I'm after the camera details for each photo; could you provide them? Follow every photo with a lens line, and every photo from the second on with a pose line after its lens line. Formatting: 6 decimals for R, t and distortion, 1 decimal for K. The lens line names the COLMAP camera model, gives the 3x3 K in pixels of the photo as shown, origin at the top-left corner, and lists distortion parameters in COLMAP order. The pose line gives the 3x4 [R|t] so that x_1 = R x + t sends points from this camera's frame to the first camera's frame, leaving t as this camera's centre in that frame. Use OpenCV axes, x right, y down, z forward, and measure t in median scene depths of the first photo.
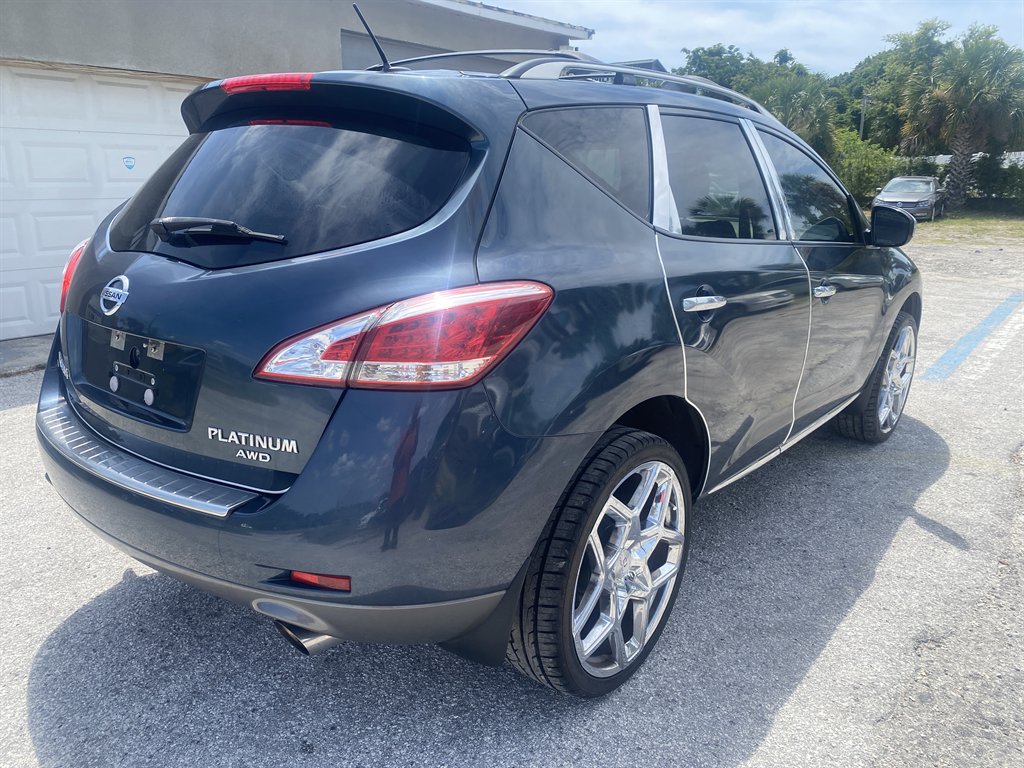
lens RADIAL K [[776.7, 0, 495.1], [0, 776.7, 385.2], [0, 0, 1]] dist [0.007227, -0.000447]
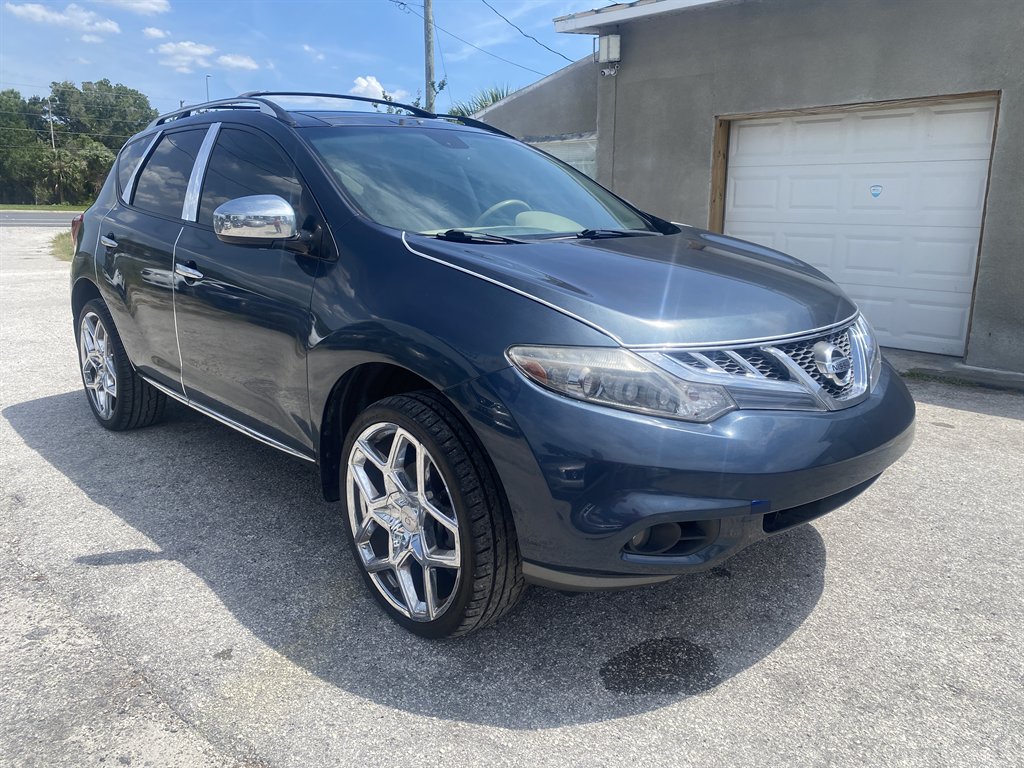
lens RADIAL K [[783.2, 0, 513.9], [0, 783.2, 362.3], [0, 0, 1]] dist [0.006631, 0.000282]
pose [[-0.115245, 0.178621, -0.977145, 1.070791], [-0.278431, 0.938457, 0.204387, -0.254802], [0.953517, 0.295622, -0.058419, 1.127248]]
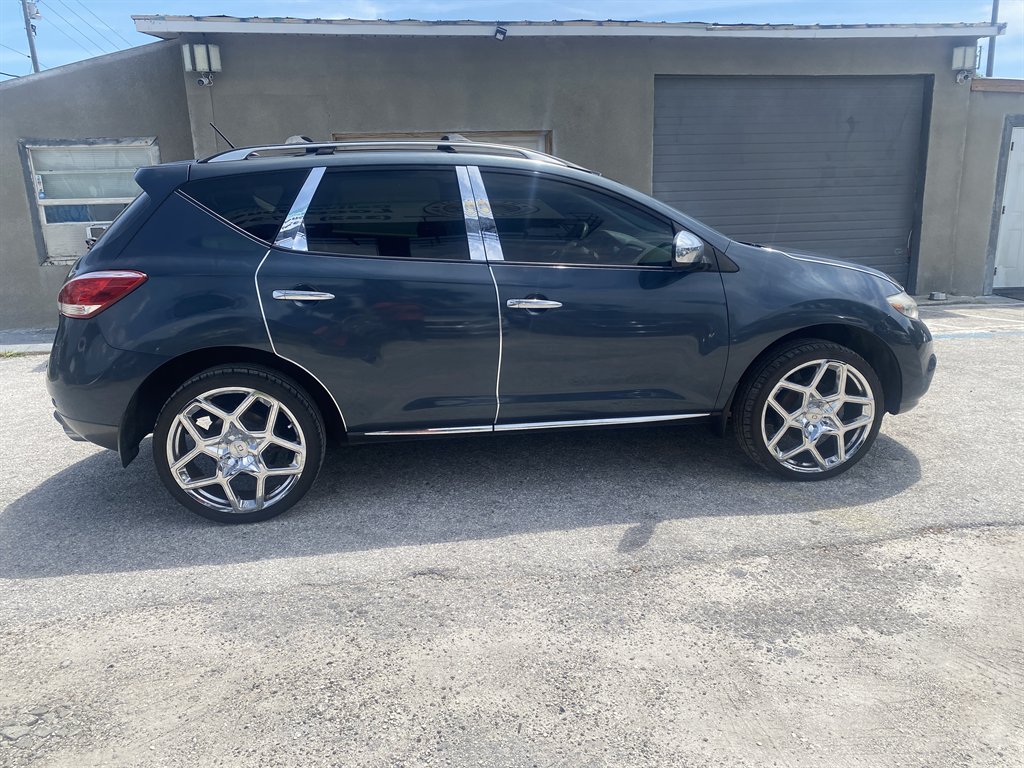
lens RADIAL K [[762.4, 0, 512.0], [0, 762.4, 384.0], [0, 0, 1]] dist [0.021231, -0.006577]
pose [[0.743899, 0.132206, -0.655085, 0.880311], [-0.147098, 0.988589, 0.032470, -0.022526], [0.651903, 0.072207, 0.754857, 0.073393]]
